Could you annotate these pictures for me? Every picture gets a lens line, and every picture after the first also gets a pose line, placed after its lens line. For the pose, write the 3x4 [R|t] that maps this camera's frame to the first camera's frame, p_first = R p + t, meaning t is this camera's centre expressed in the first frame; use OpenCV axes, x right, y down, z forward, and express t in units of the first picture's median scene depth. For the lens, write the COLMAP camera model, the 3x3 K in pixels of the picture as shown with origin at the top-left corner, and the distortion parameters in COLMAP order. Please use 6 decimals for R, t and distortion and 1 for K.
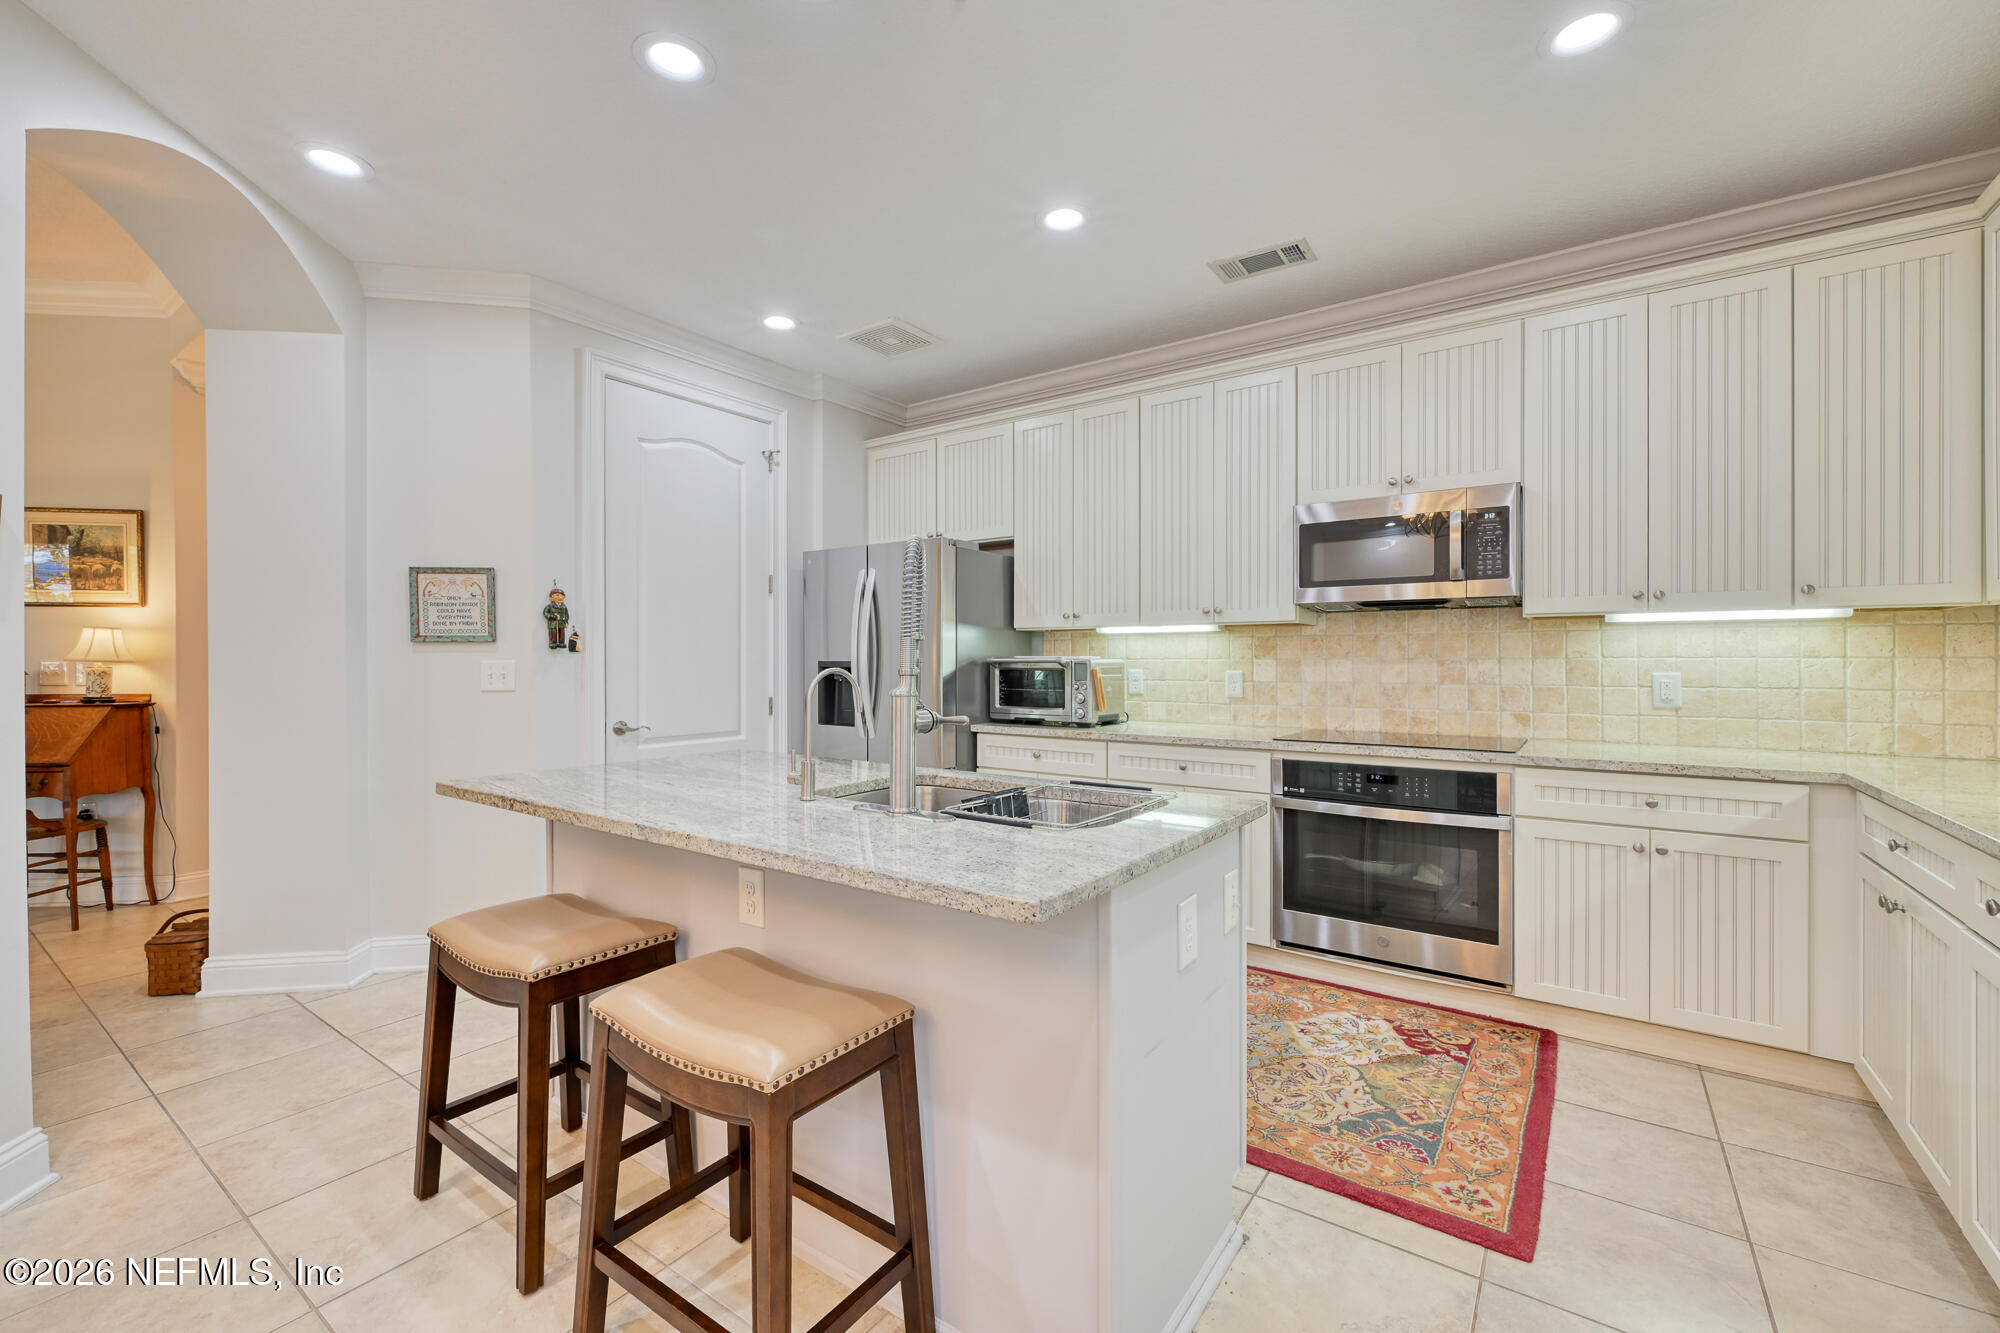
lens RADIAL K [[794.0, 0, 1027.7], [0, 794.0, 659.3], [0, 0, 1]] dist [-0.001580, -0.000360]
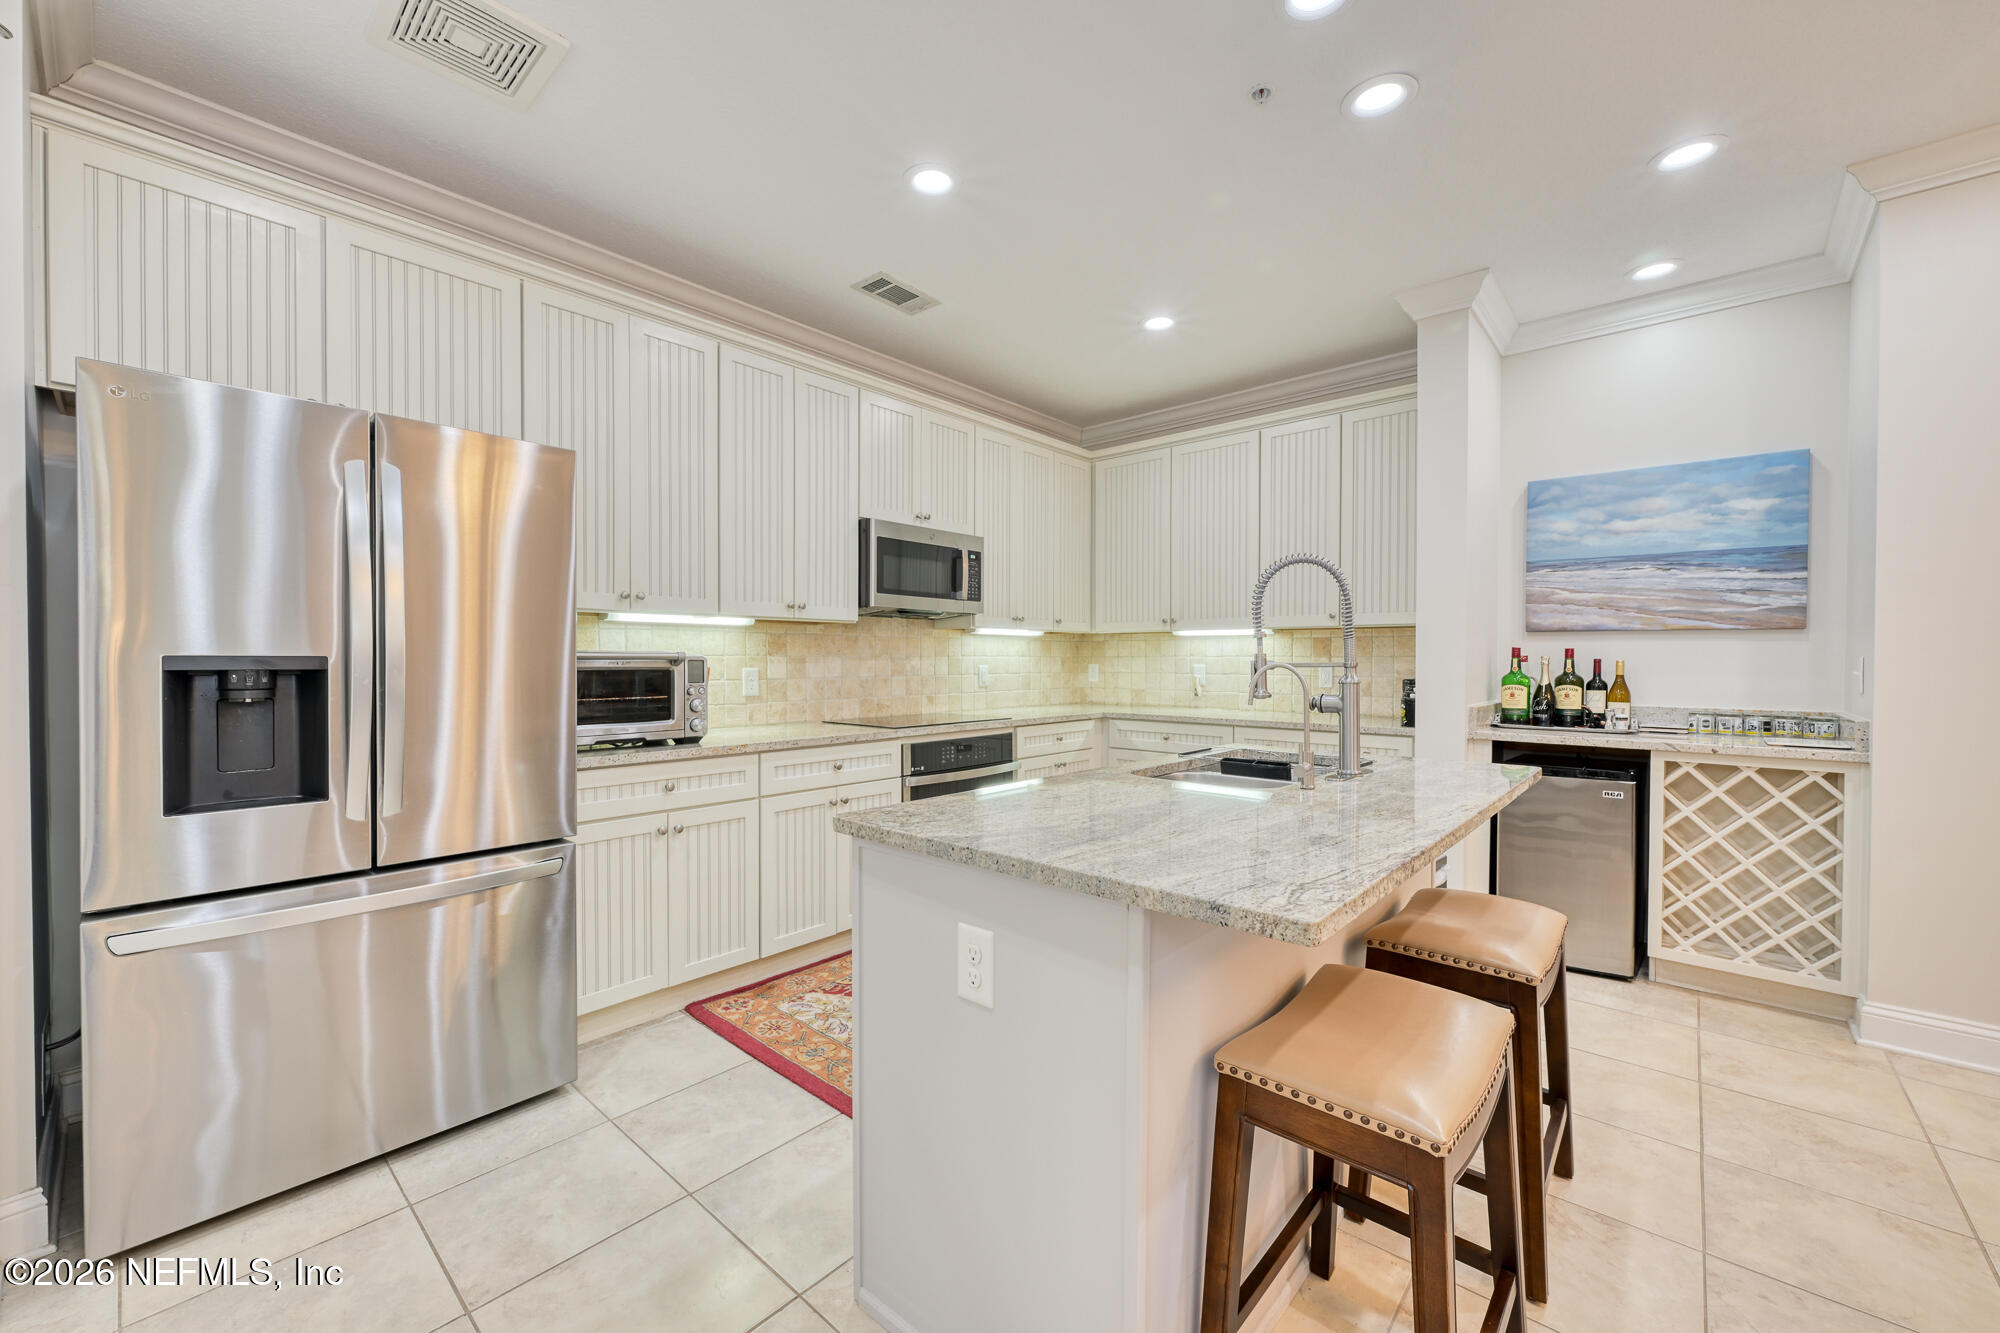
lens RADIAL K [[794.0, 0, 995.6], [0, 794.0, 670.0], [0, 0, 1]] dist [-0.001580, -0.000360]
pose [[0.155915, -0.014263, 0.987668, -0.784629], [-0.003302, 0.999883, 0.014961, 0.001699], [-0.987765, -0.005594, 0.155849, 0.696241]]
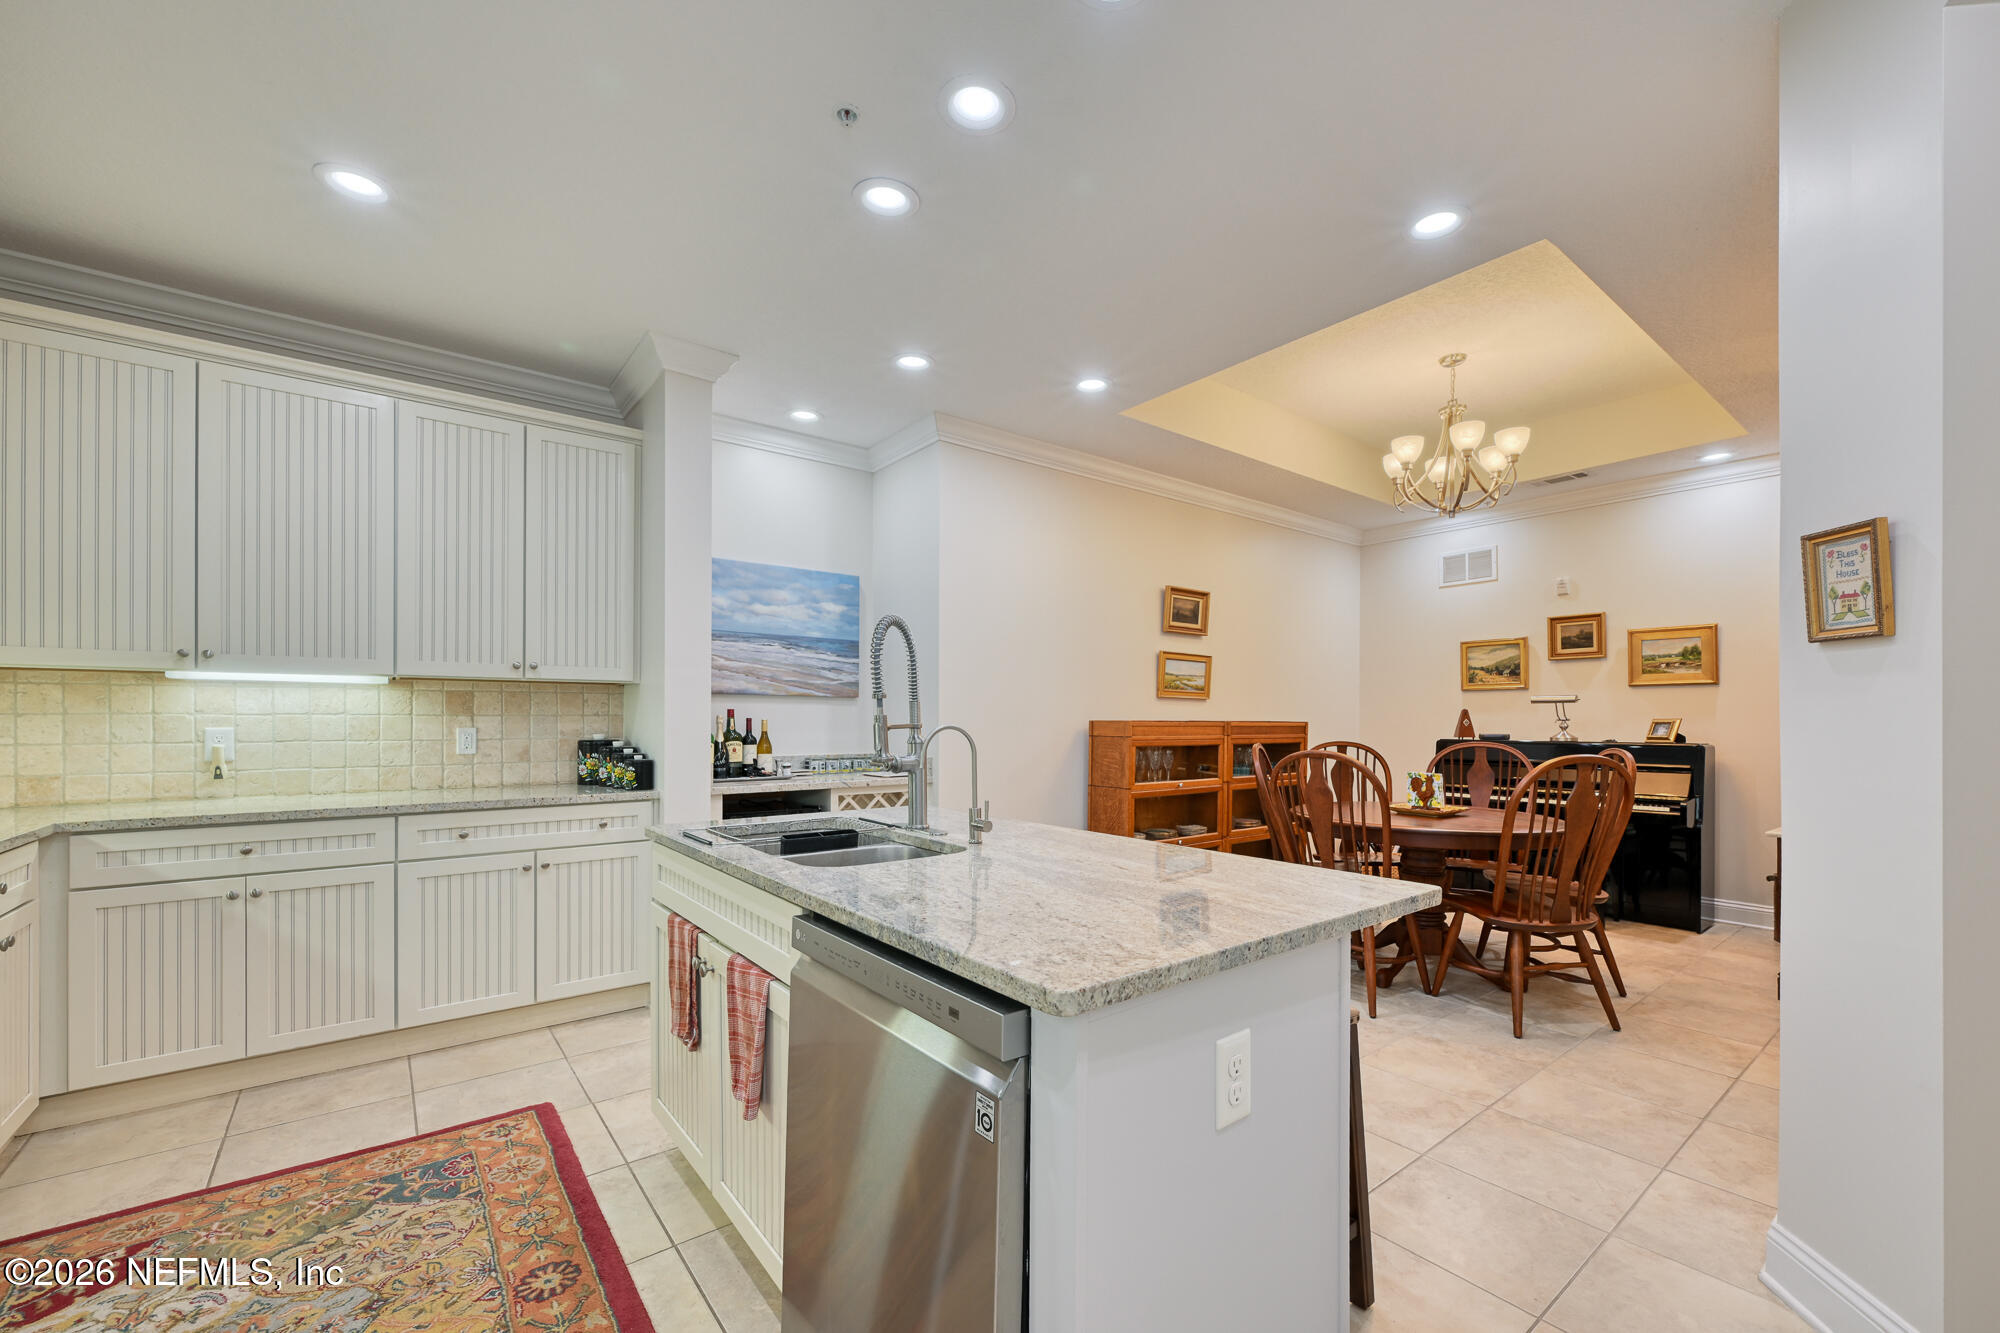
lens RADIAL K [[794.0, 0, 1016.9], [0, 794.0, 716.3], [0, 0, 1]] dist [-0.001580, -0.000360]
pose [[-0.946892, -0.001449, 0.321548, -0.389341], [-0.002437, 0.999993, -0.002669, -0.000494], [-0.321542, -0.003311, -0.946890, 1.154790]]
